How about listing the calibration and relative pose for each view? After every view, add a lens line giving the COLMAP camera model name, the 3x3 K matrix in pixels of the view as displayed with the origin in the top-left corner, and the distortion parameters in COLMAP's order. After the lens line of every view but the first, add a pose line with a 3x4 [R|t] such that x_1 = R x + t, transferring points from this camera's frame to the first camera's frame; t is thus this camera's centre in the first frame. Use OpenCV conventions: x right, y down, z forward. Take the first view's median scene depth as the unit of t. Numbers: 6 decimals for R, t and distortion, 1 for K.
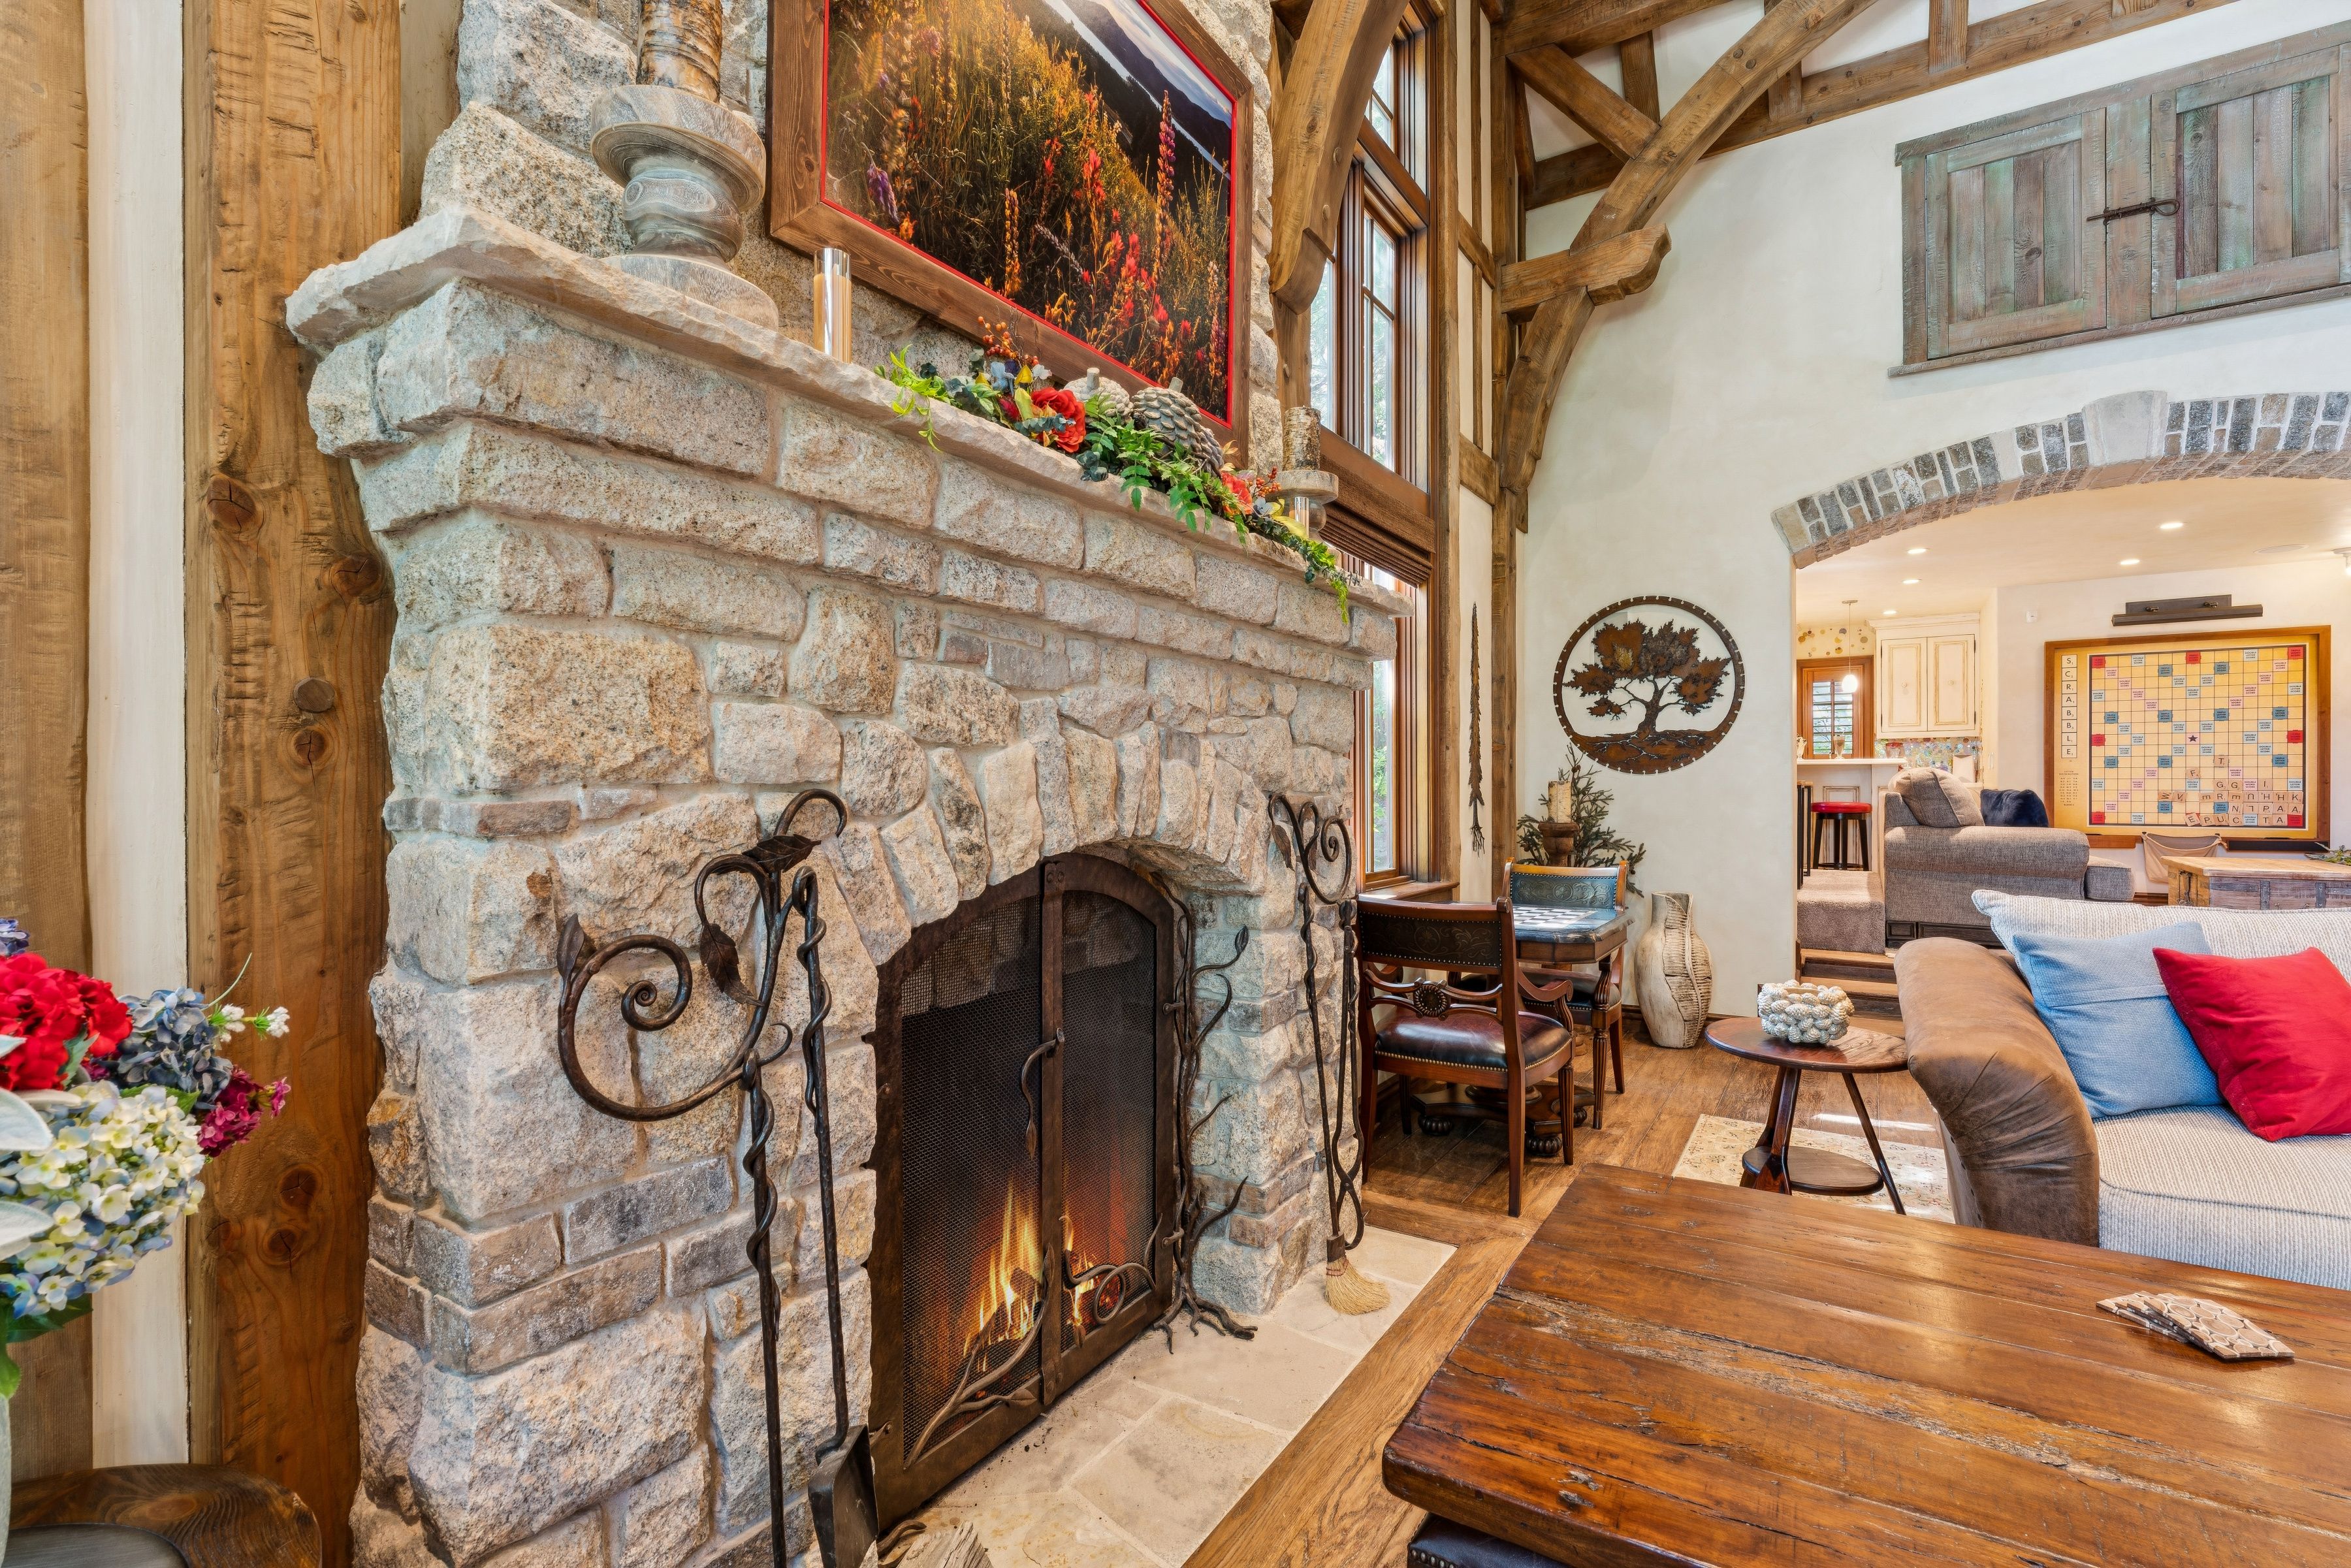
lens RADIAL K [[1059.2, 0, 1175.5], [0, 1059.2, 784.0], [0, 0, 1]] dist [-0.002631, 0.000746]
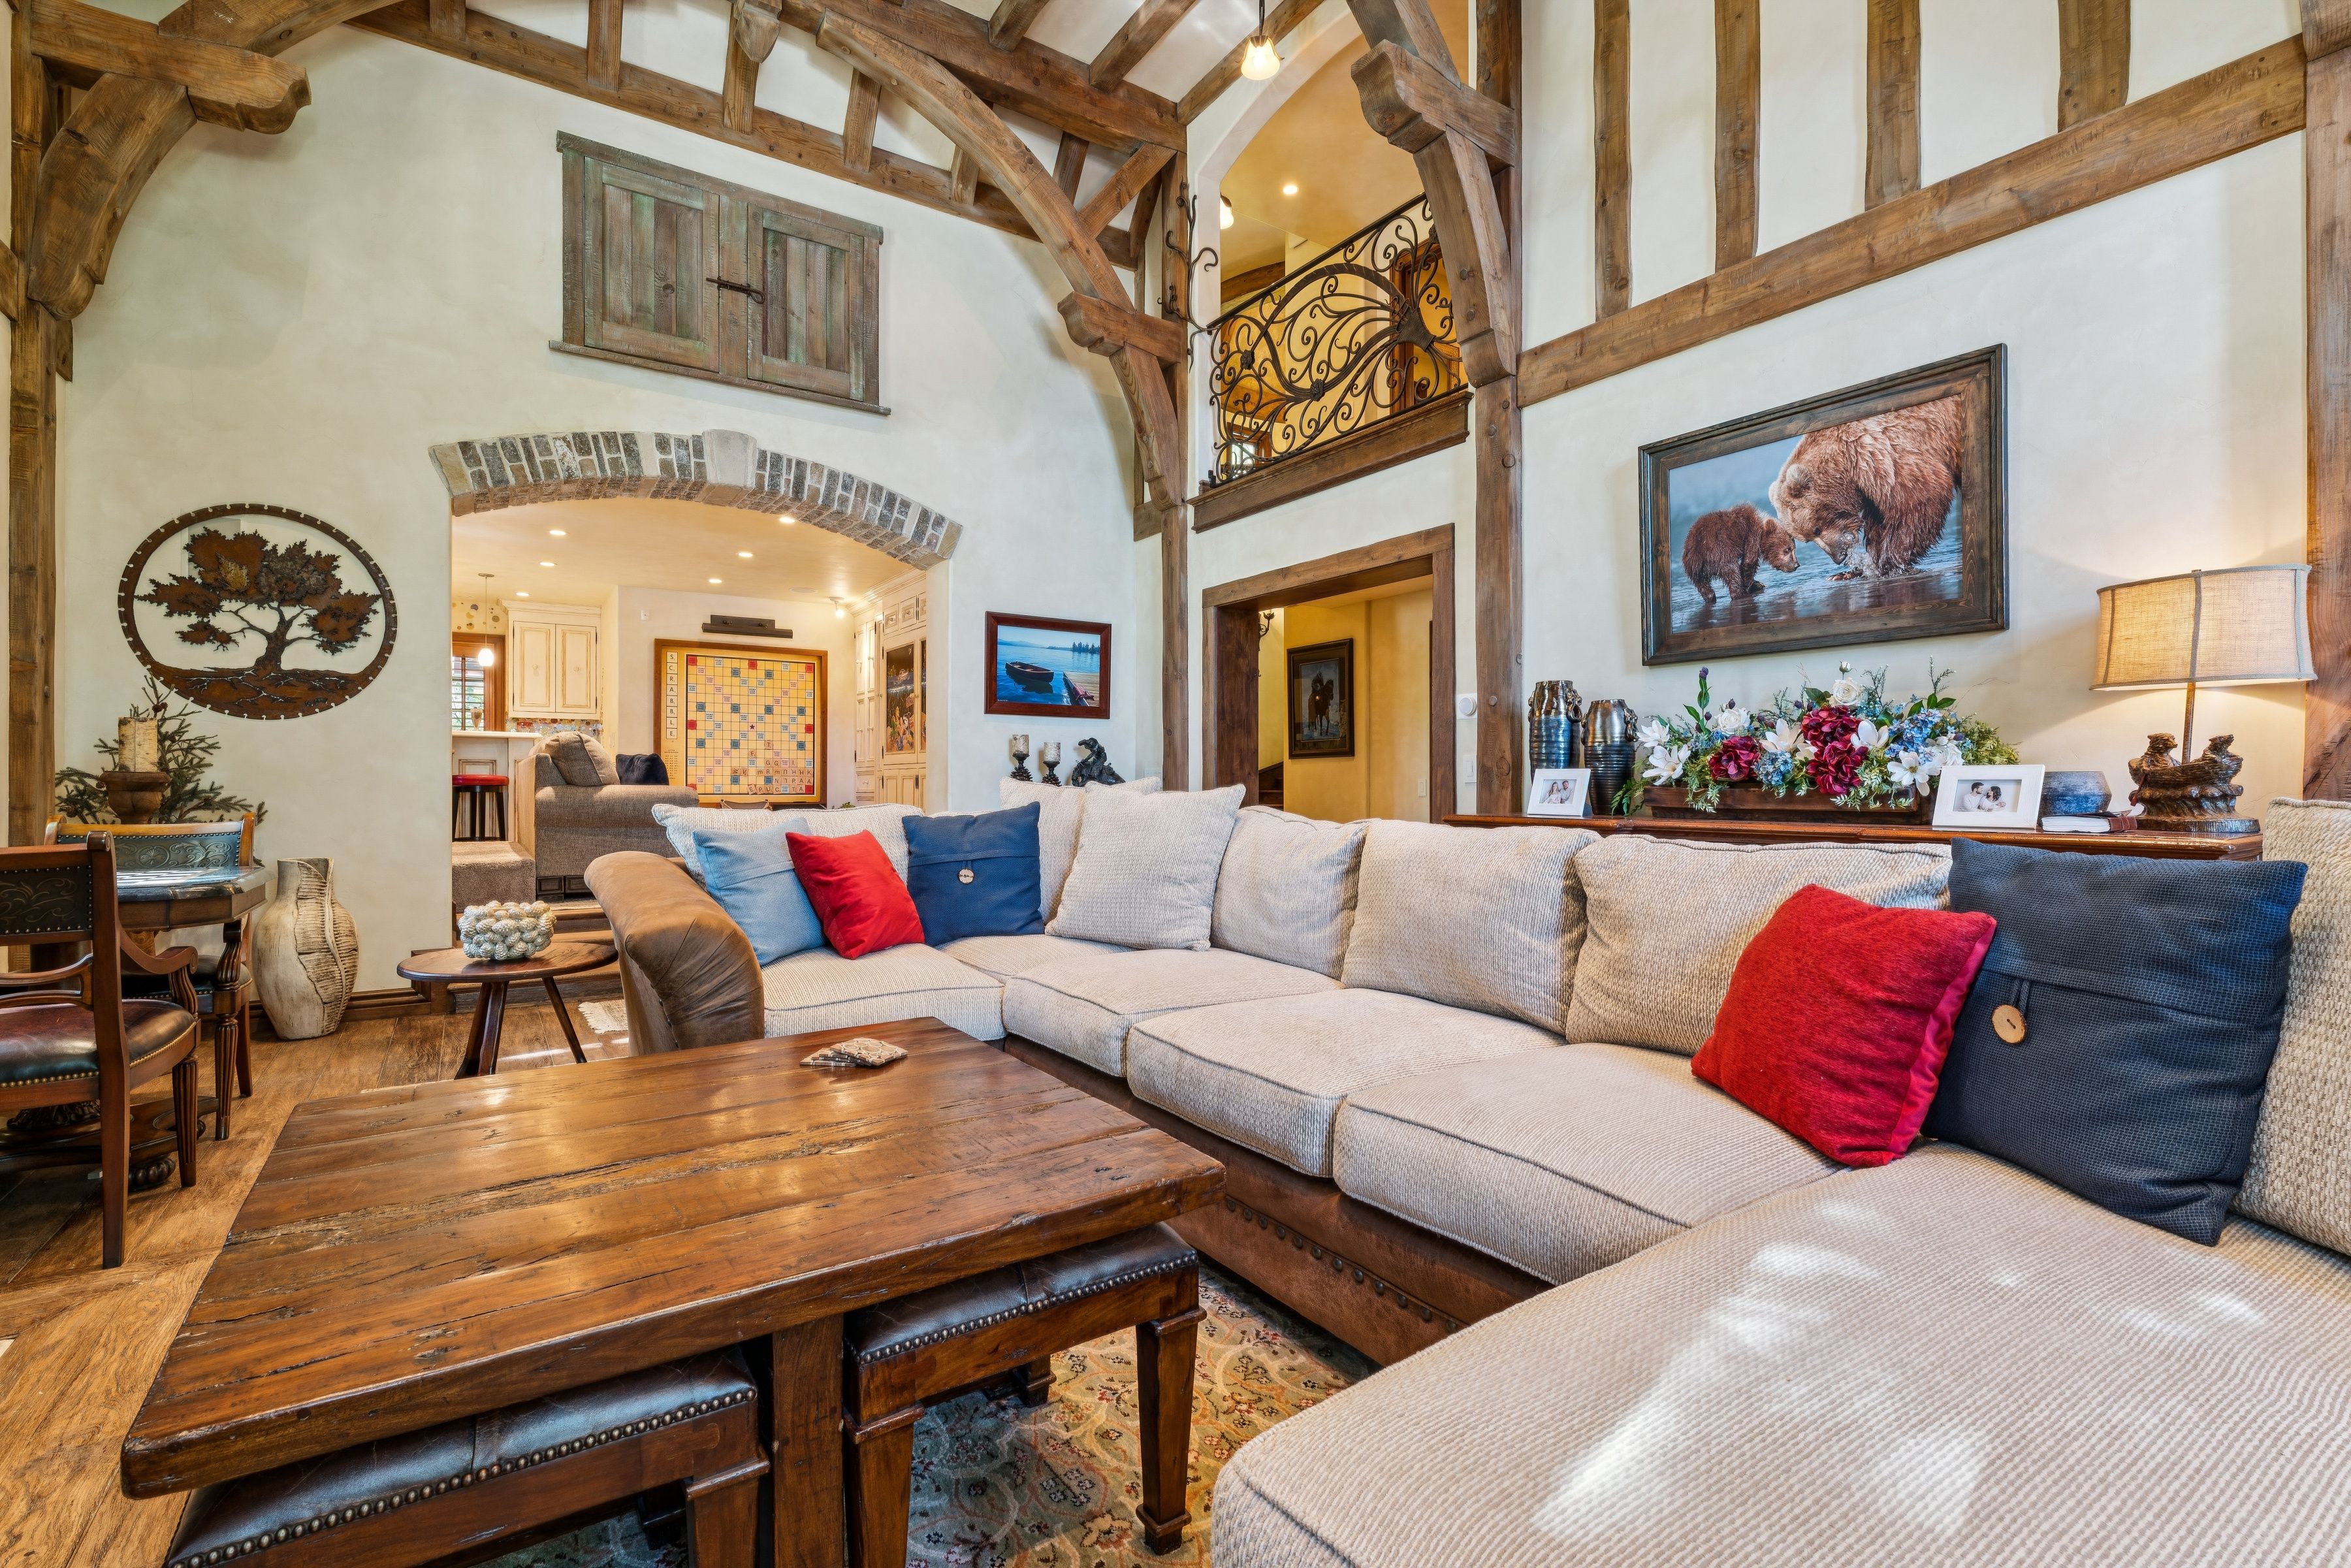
lens RADIAL K [[1057.5, 0, 1172.6], [0, 1057.5, 788.4], [0, 0, 1]] dist [-0.003201, 0.000001]
pose [[0.394192, 0.000868, 0.919028, -0.041203], [-0.003449, 0.999994, 0.000535, 0.047586], [-0.919022, -0.003381, 0.394192, 0.023287]]
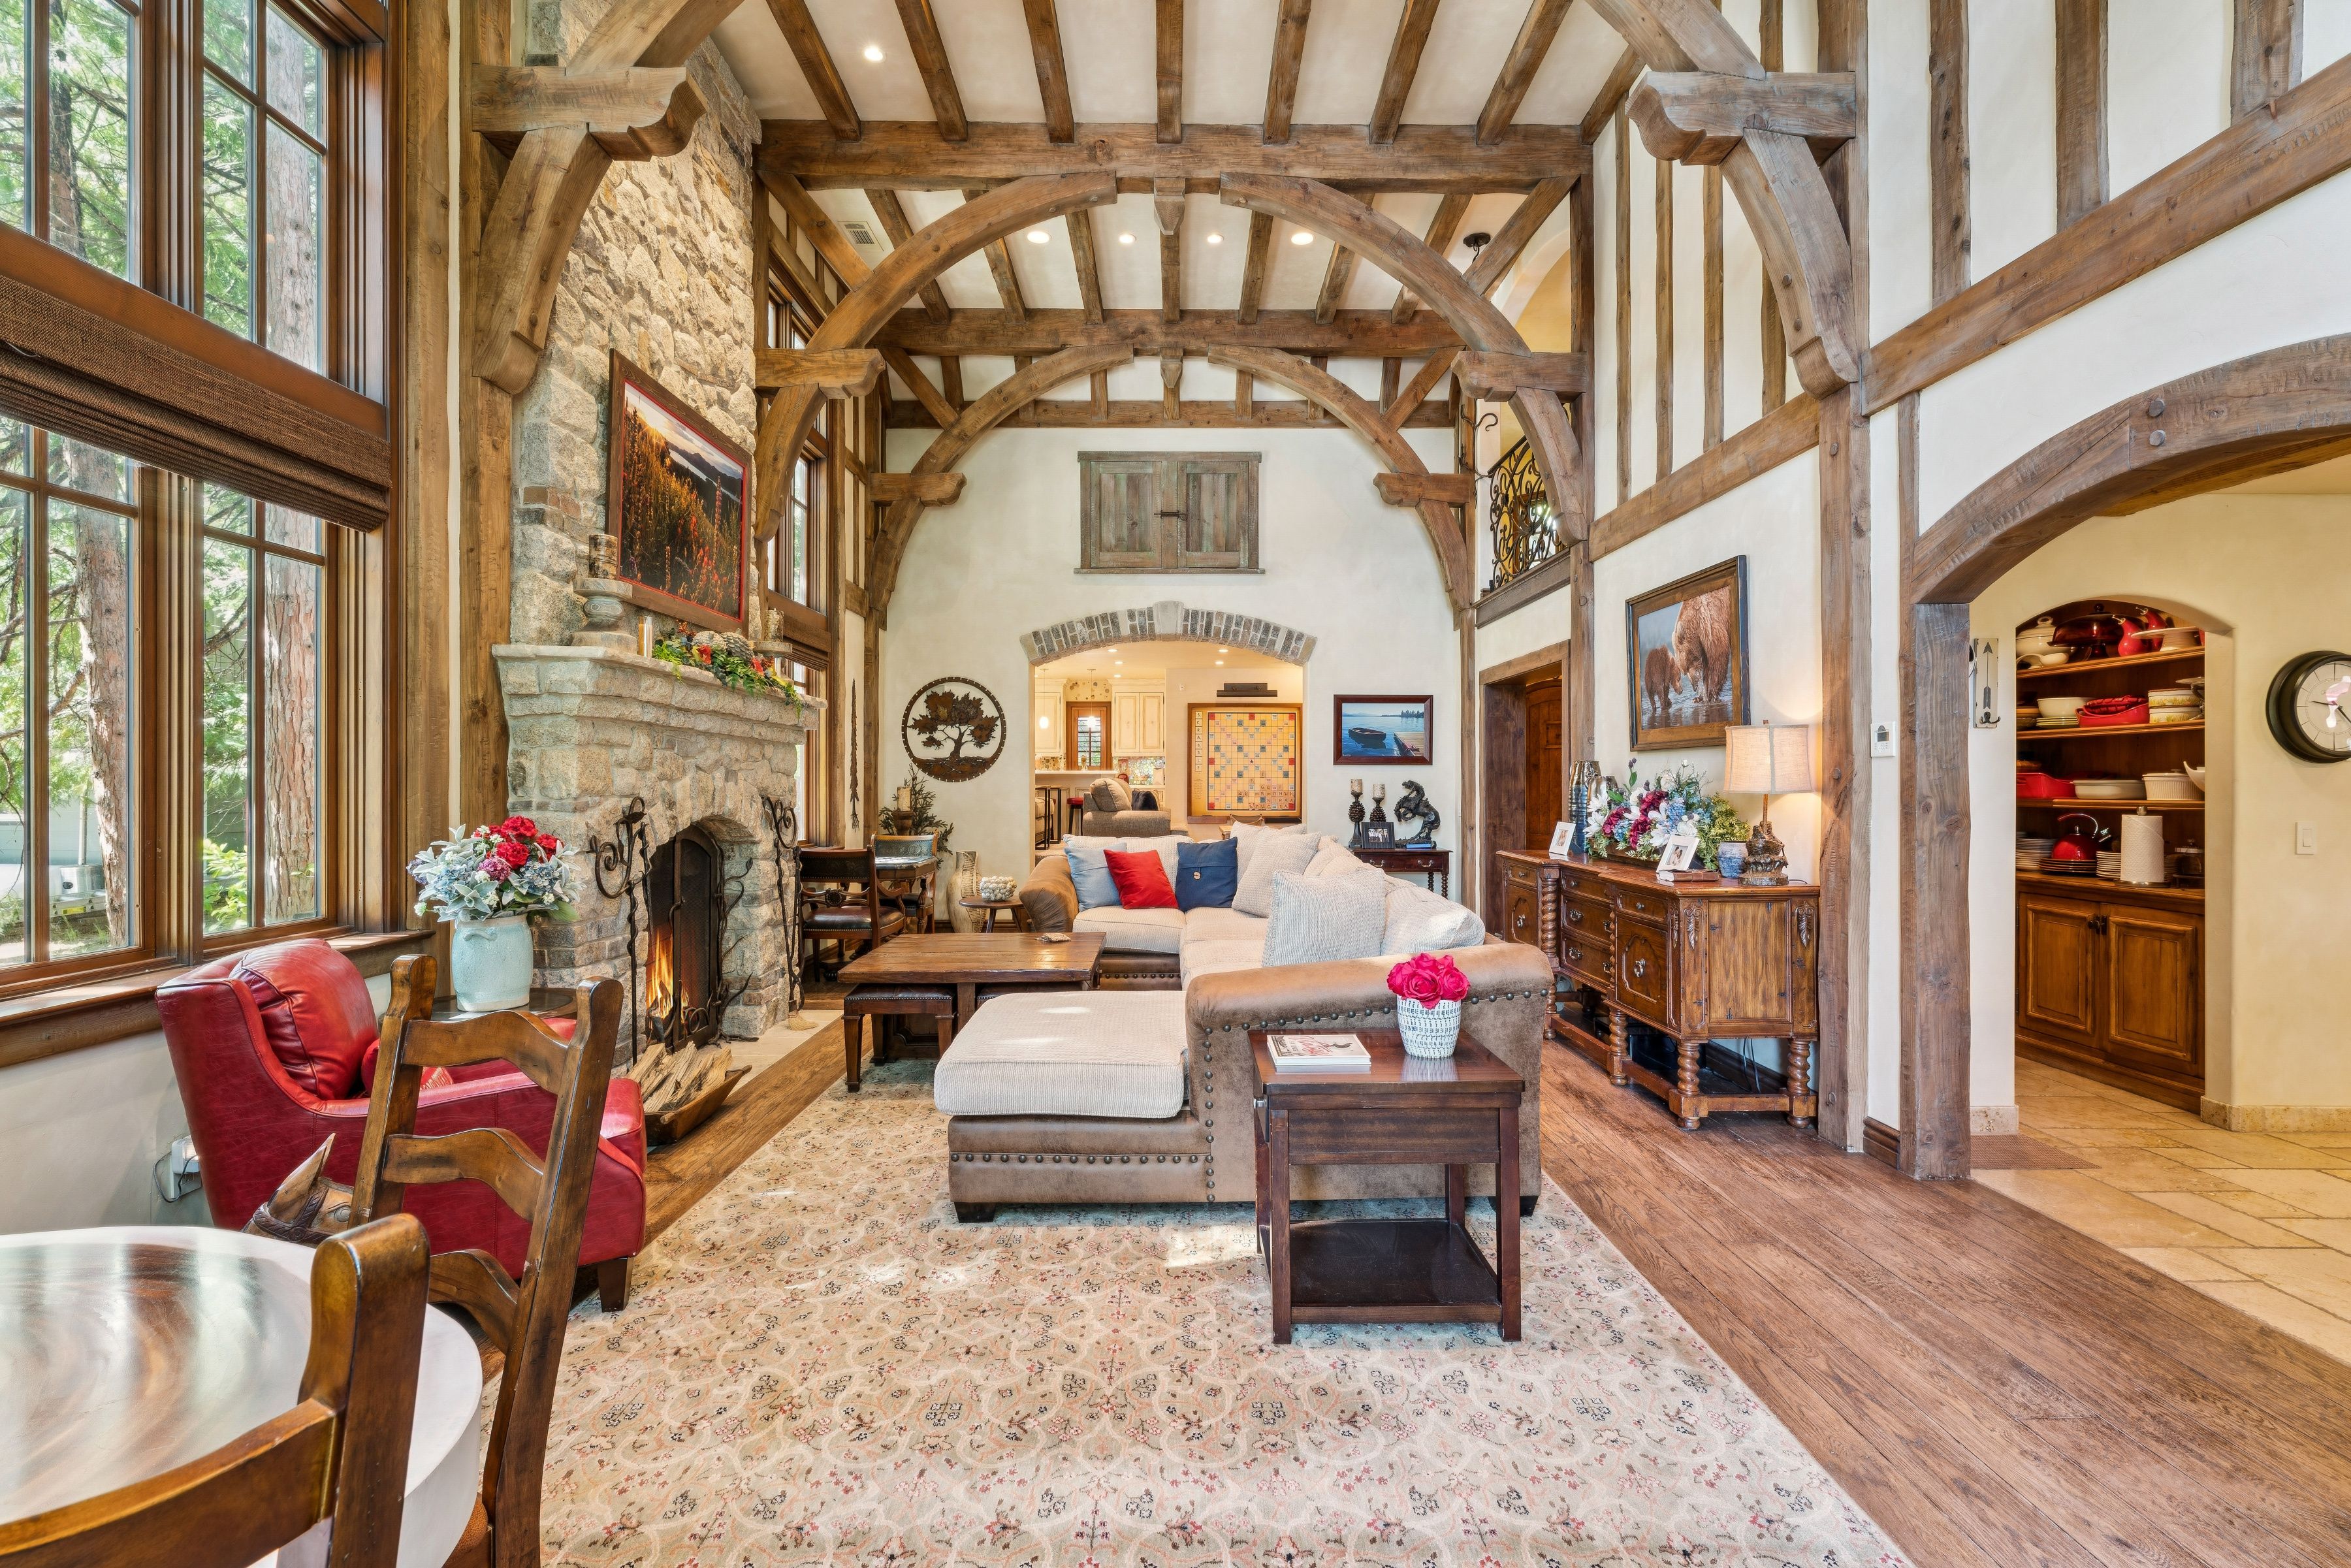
lens RADIAL K [[1062.5, 0, 1175.5], [0, 1062.5, 784.0], [0, 0, 1]] dist [-0.002082, -0.000031]
pose [[0.837212, 0.001841, 0.546875, -0.215930], [-0.003791, 0.999990, 0.002437, -0.013362], [-0.546865, -0.004113, 0.837211, -0.703523]]
